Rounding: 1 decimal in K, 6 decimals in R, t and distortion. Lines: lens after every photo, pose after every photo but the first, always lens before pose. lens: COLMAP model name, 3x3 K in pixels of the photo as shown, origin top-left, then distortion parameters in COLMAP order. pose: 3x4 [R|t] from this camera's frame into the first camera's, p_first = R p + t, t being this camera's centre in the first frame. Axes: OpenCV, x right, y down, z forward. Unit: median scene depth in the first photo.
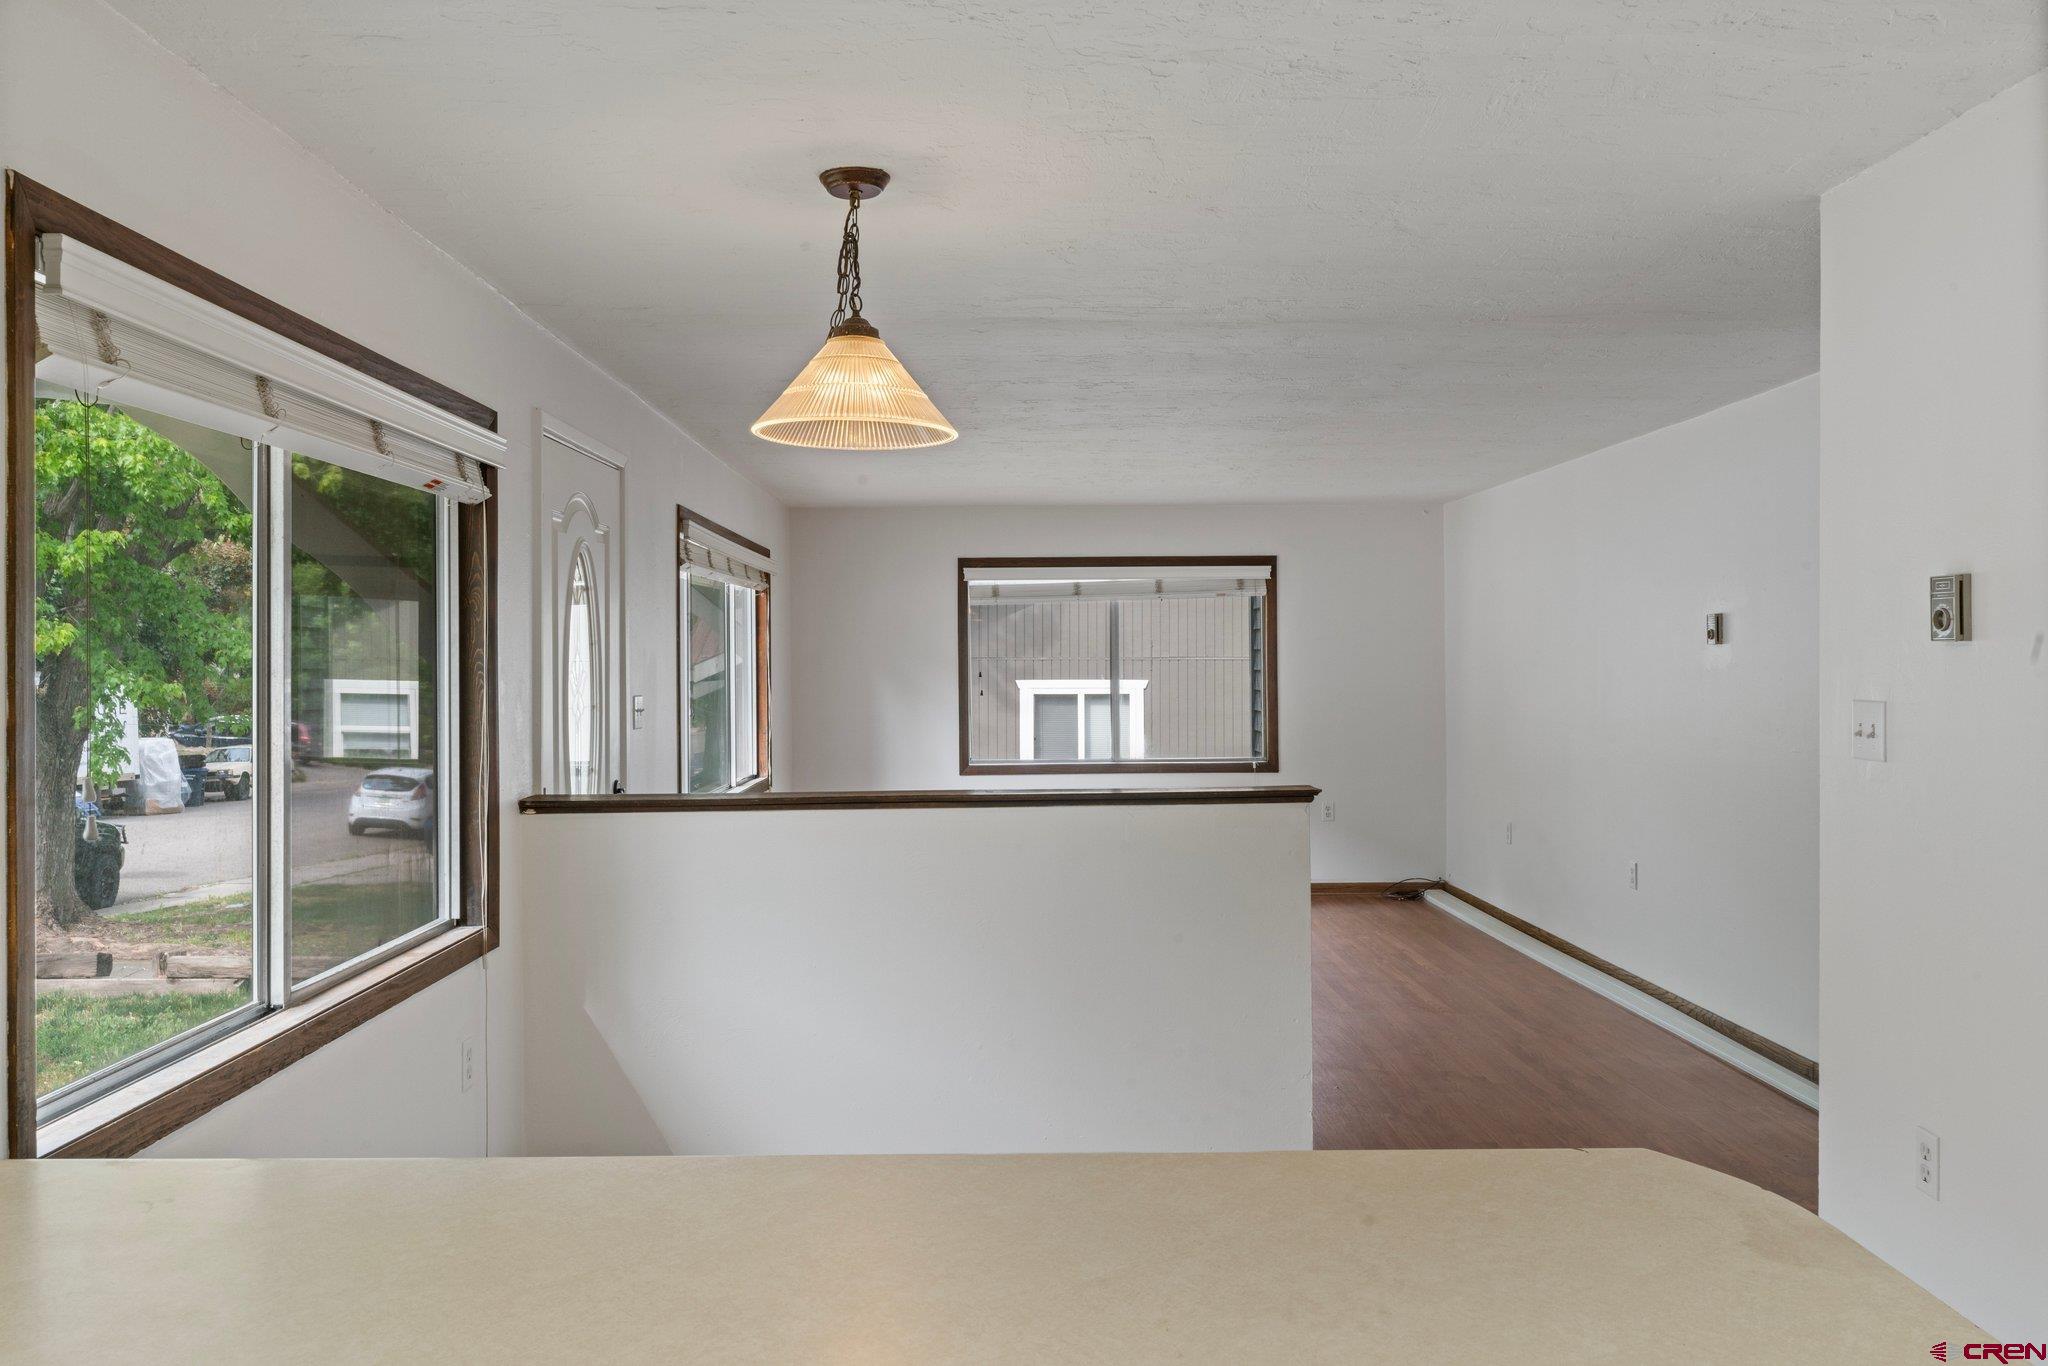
lens RADIAL K [[1605.4, 0, 1022.0], [0, 1605.4, 668.9], [0, 0, 1]] dist [0.001757, -0.002998]
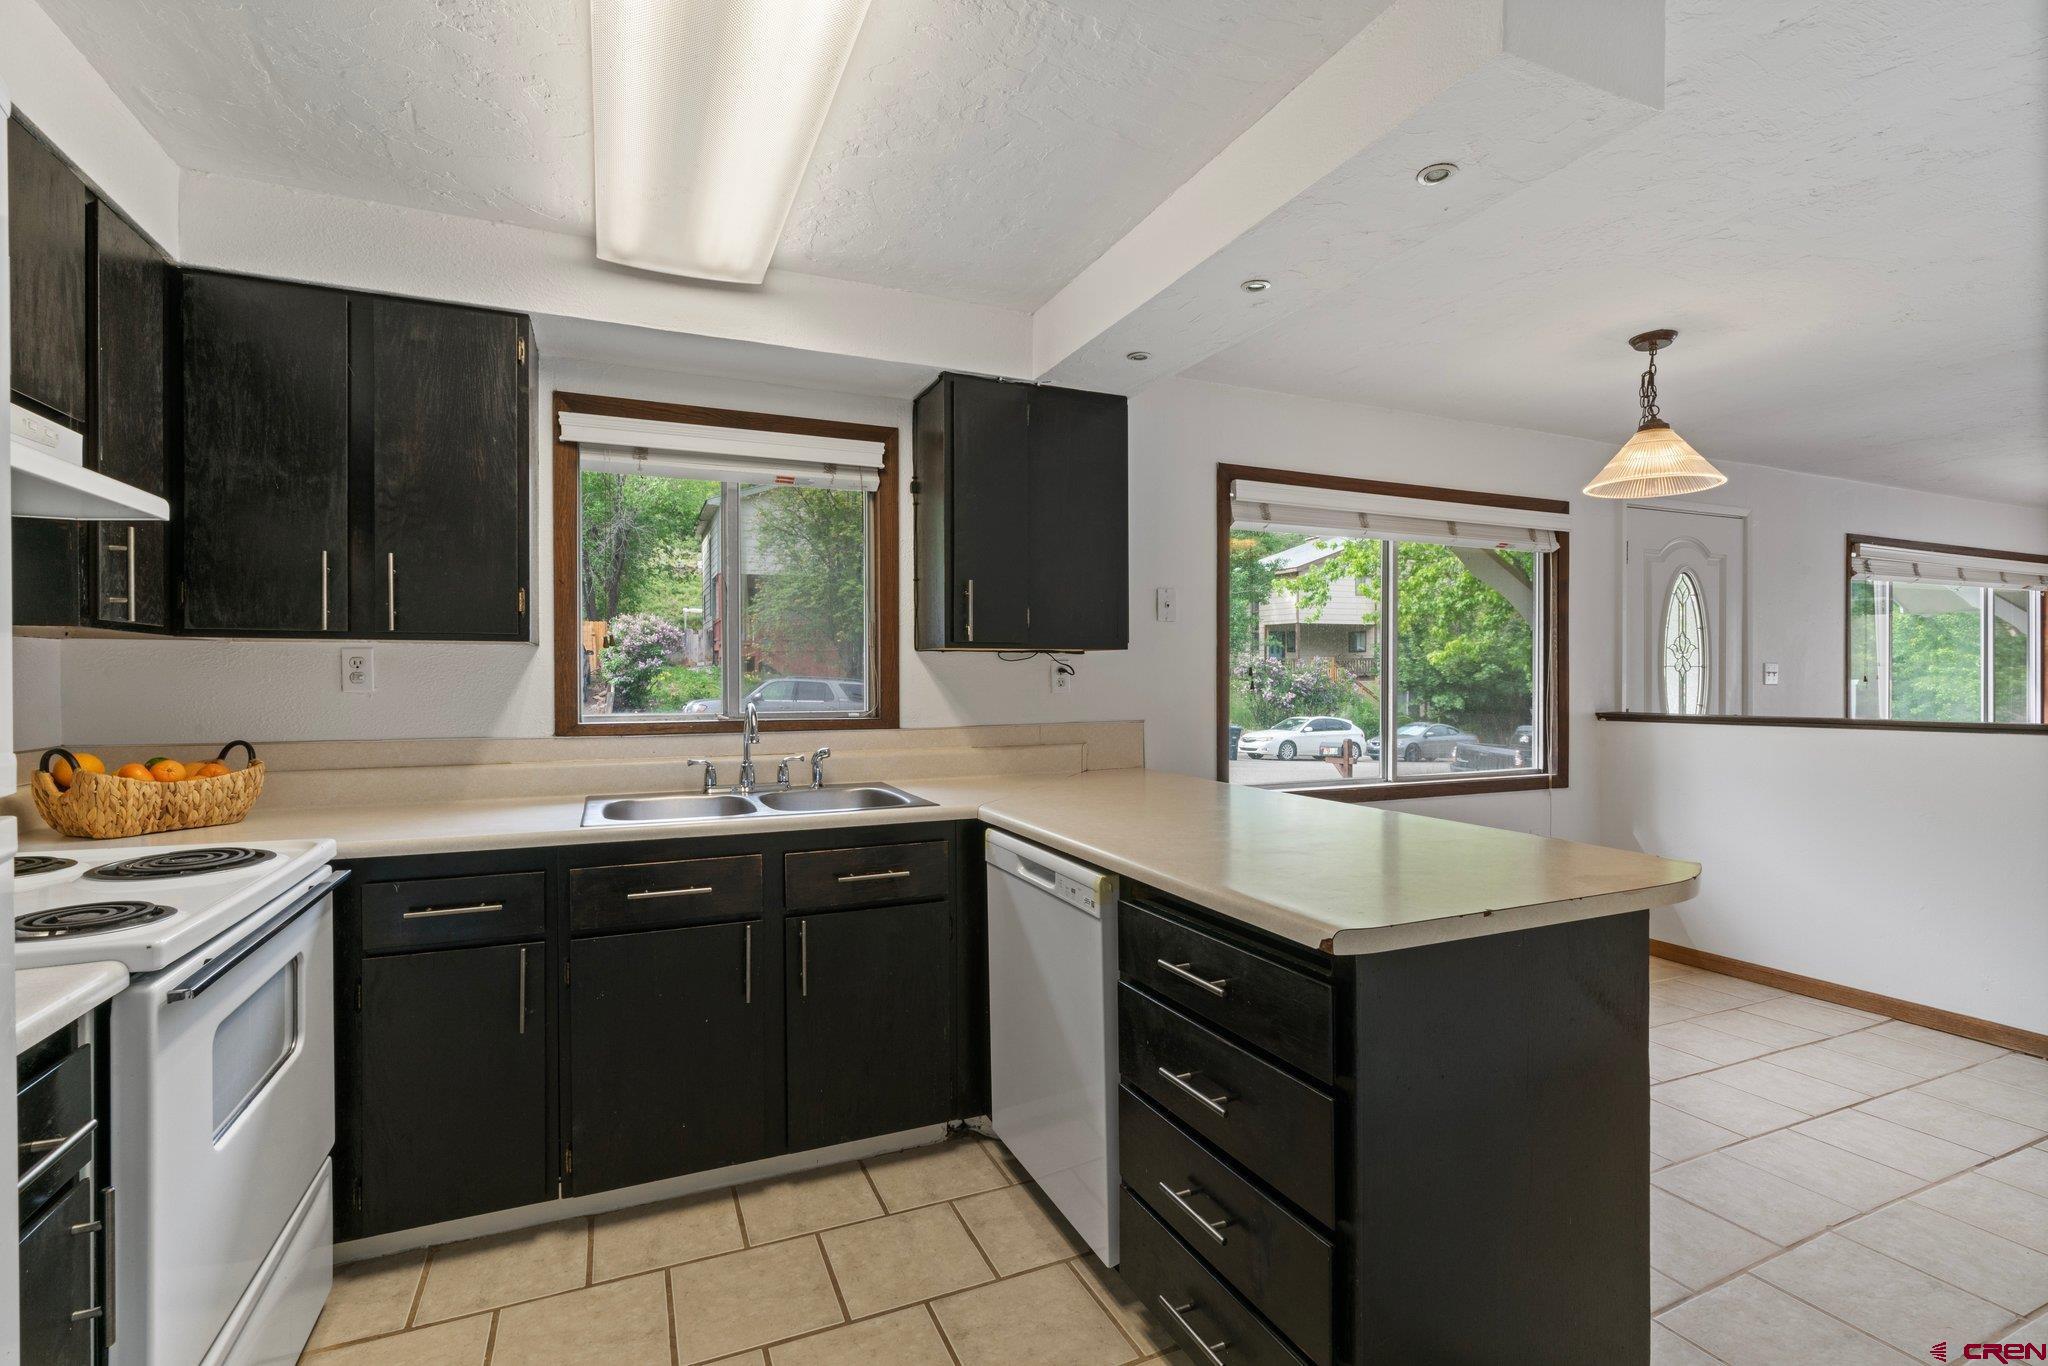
lens RADIAL K [[931.1, 0, 1022.4], [0, 931.1, 681.0], [0, 0, 1]] dist [-0.009906, 0.004288]
pose [[0.387632, 0.005057, -0.921800, 0.169155], [-0.004727, 0.999983, 0.003498, 0.018932], [0.921802, 0.003002, 0.387649, -0.002063]]
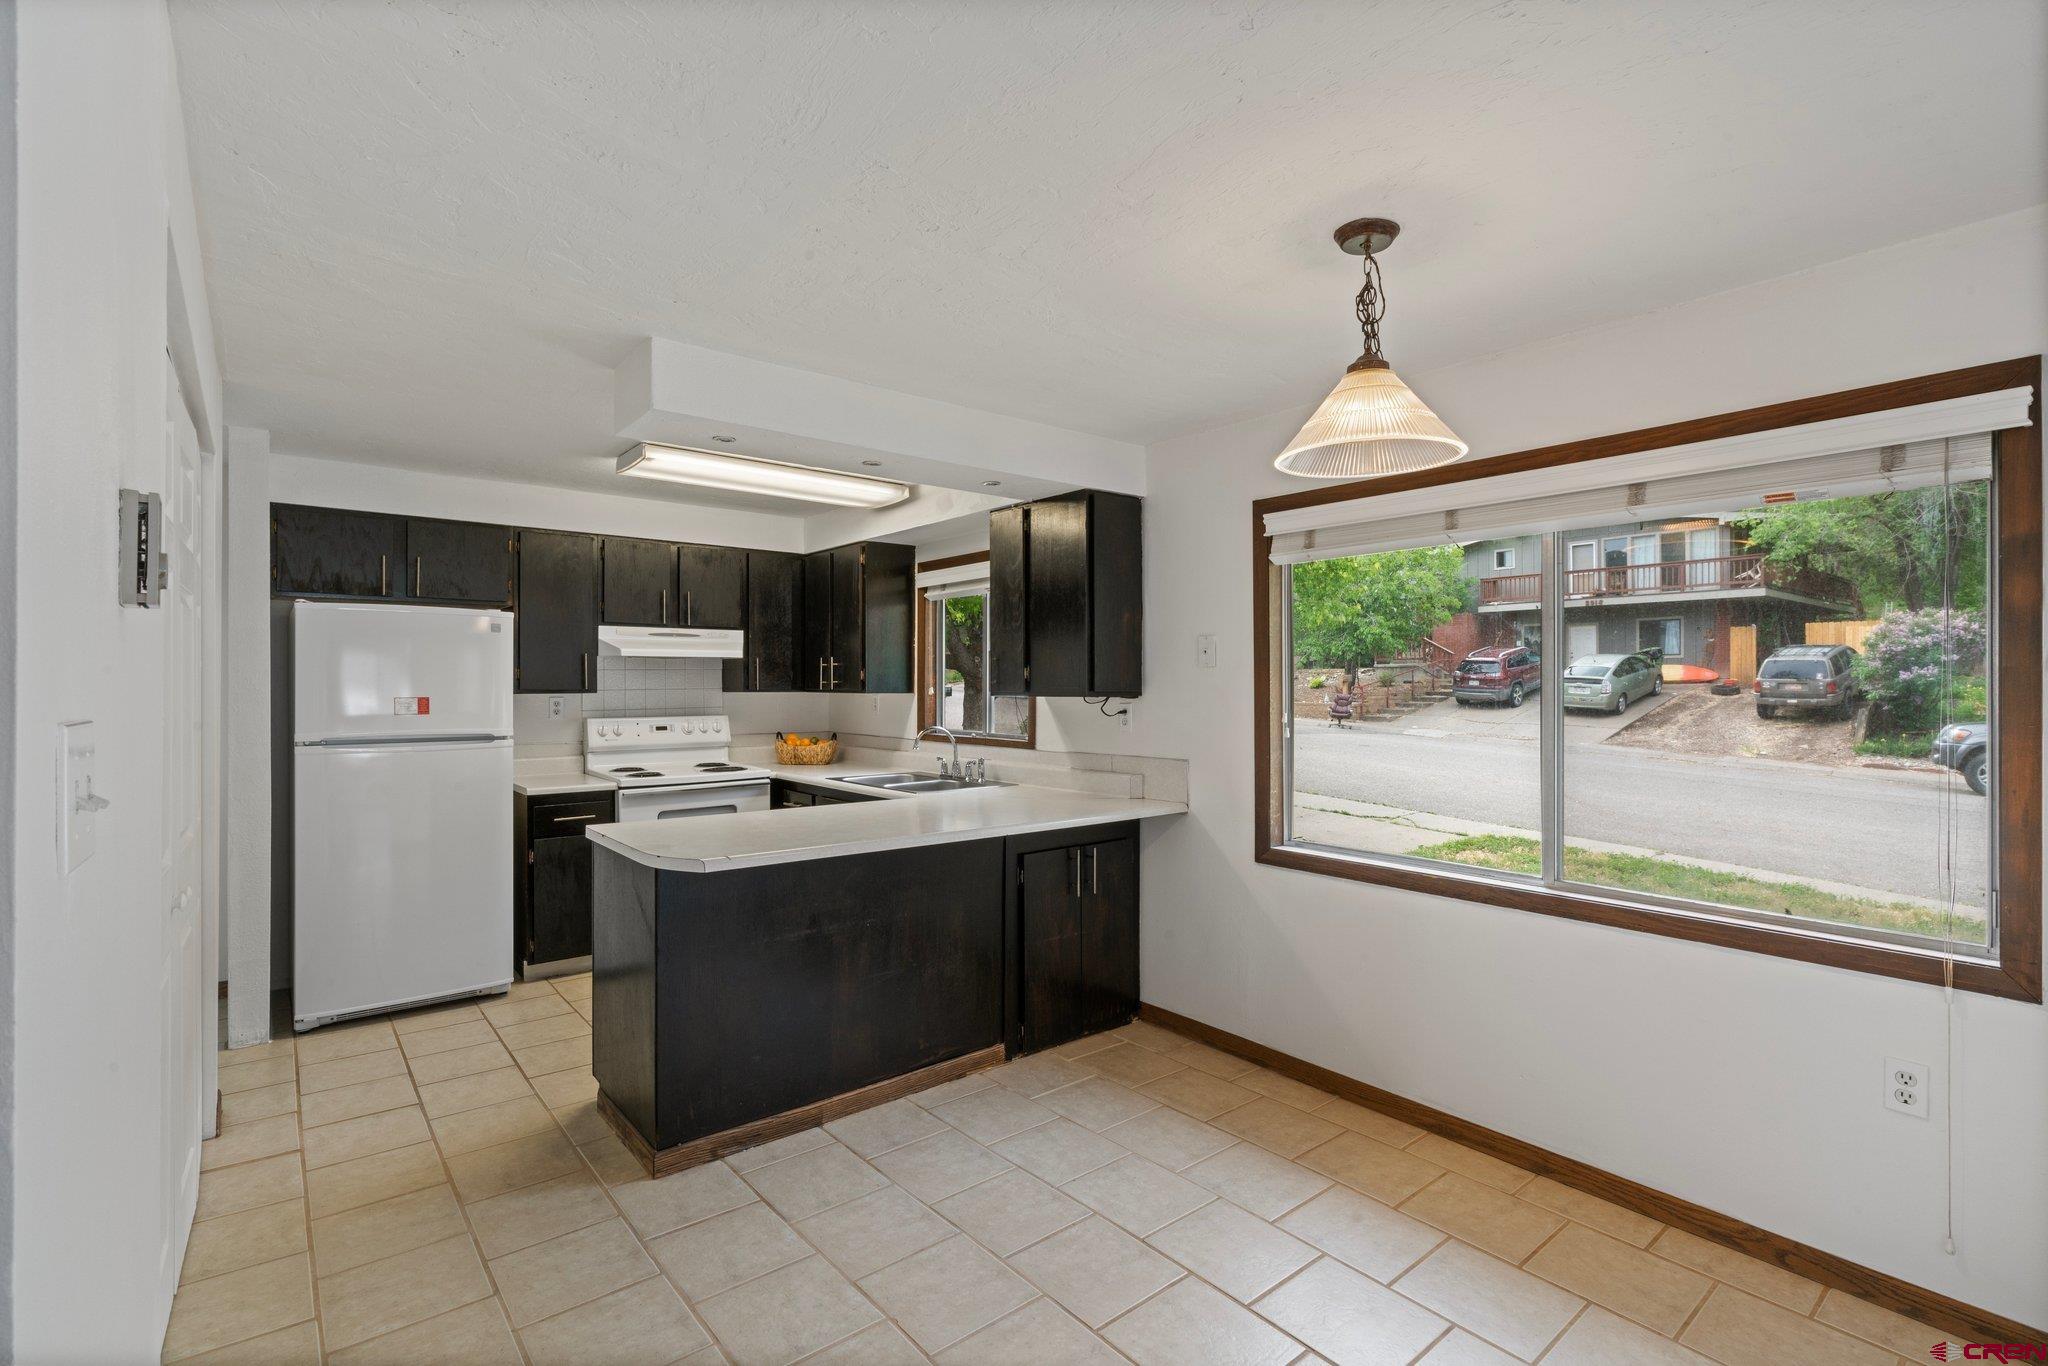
lens RADIAL K [[931.1, 0, 1017.3], [0, 931.1, 685.2], [0, 0, 1]] dist [-0.009906, 0.004288]
pose [[-0.785381, 0.002010, -0.619010, 0.151548], [-0.002336, 0.999978, 0.006210, 0.002749], [0.619009, 0.006323, -0.785359, 0.417246]]
